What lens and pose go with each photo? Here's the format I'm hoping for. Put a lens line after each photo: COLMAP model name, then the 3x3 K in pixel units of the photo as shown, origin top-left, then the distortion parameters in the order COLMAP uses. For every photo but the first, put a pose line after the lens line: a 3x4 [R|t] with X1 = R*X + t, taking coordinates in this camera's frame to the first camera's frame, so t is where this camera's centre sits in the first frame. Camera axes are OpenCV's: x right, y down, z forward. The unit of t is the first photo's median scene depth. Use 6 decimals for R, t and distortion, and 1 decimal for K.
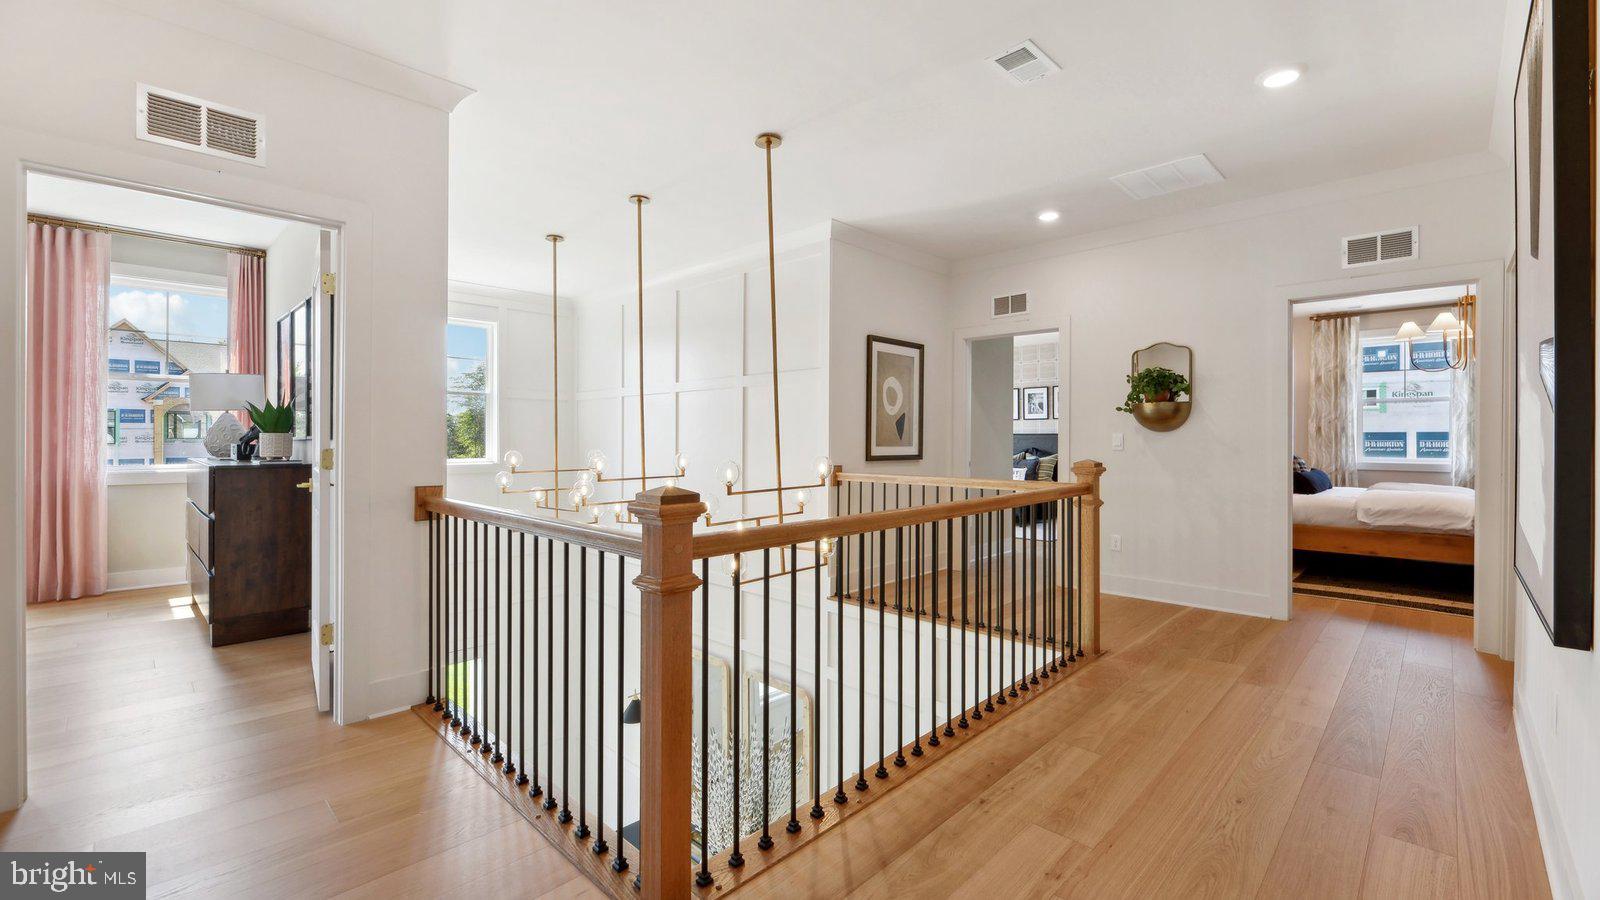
lens RADIAL K [[656.8, 0, 803.9], [0, 656.8, 438.0], [0, 0, 1]] dist [0.002919, -0.002071]
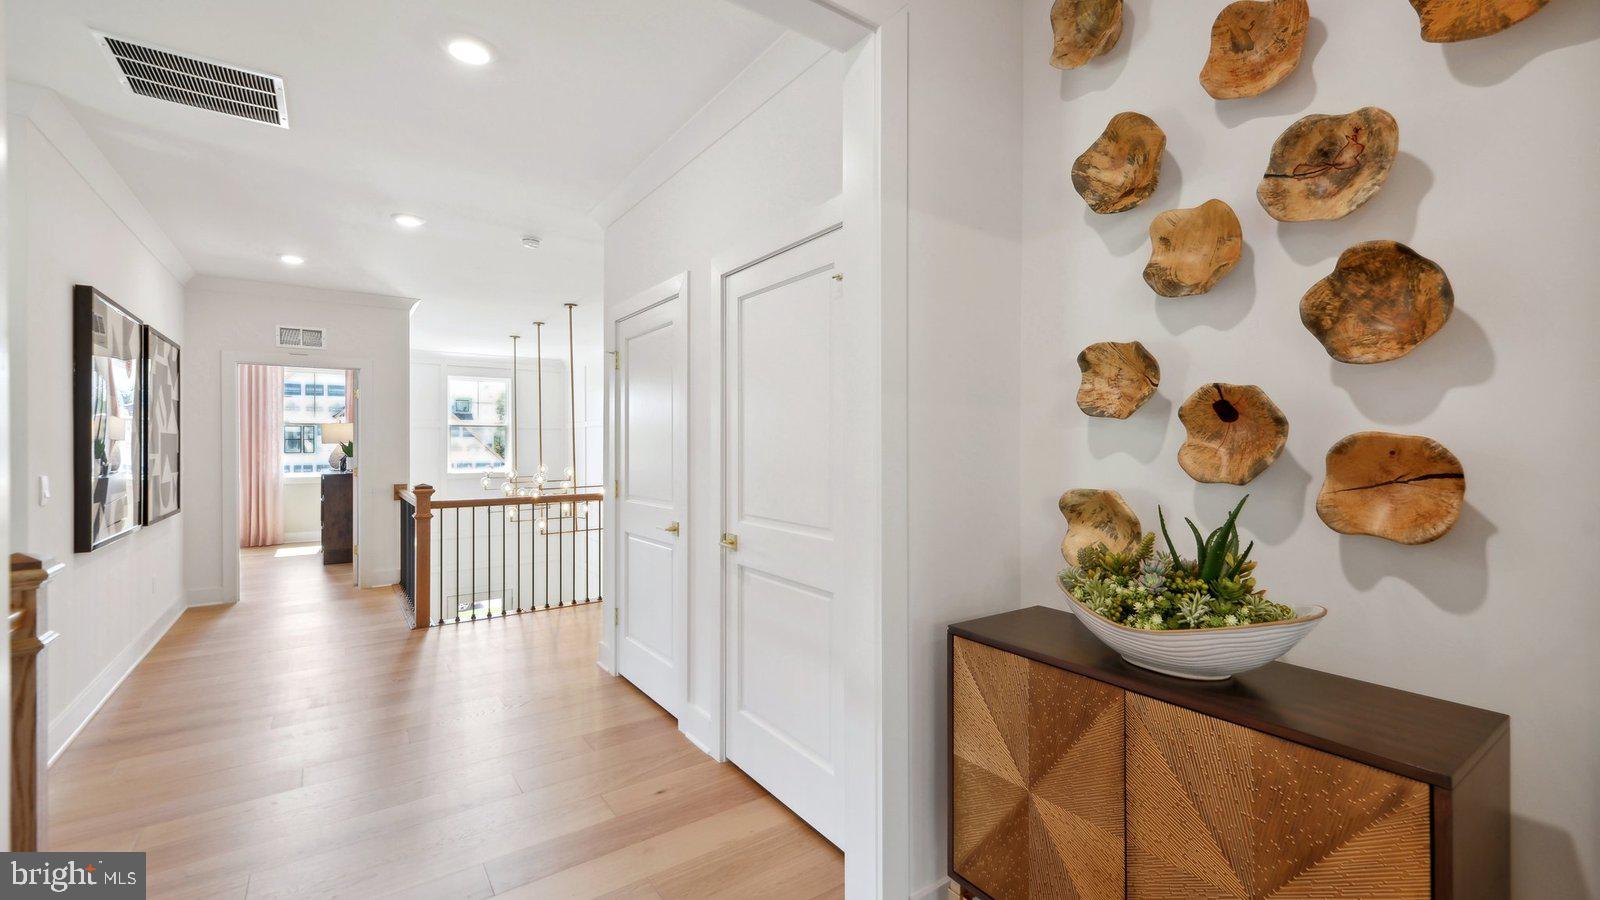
lens RADIAL K [[656.8, 0, 800.6], [0, 656.8, 434.2], [0, 0, 1]] dist [0.002919, -0.002071]
pose [[0.984430, -0.011181, -0.175418, 0.707262], [0.009783, 0.999913, -0.008832, -0.037789], [0.175502, 0.006979, 0.984454, -0.570174]]
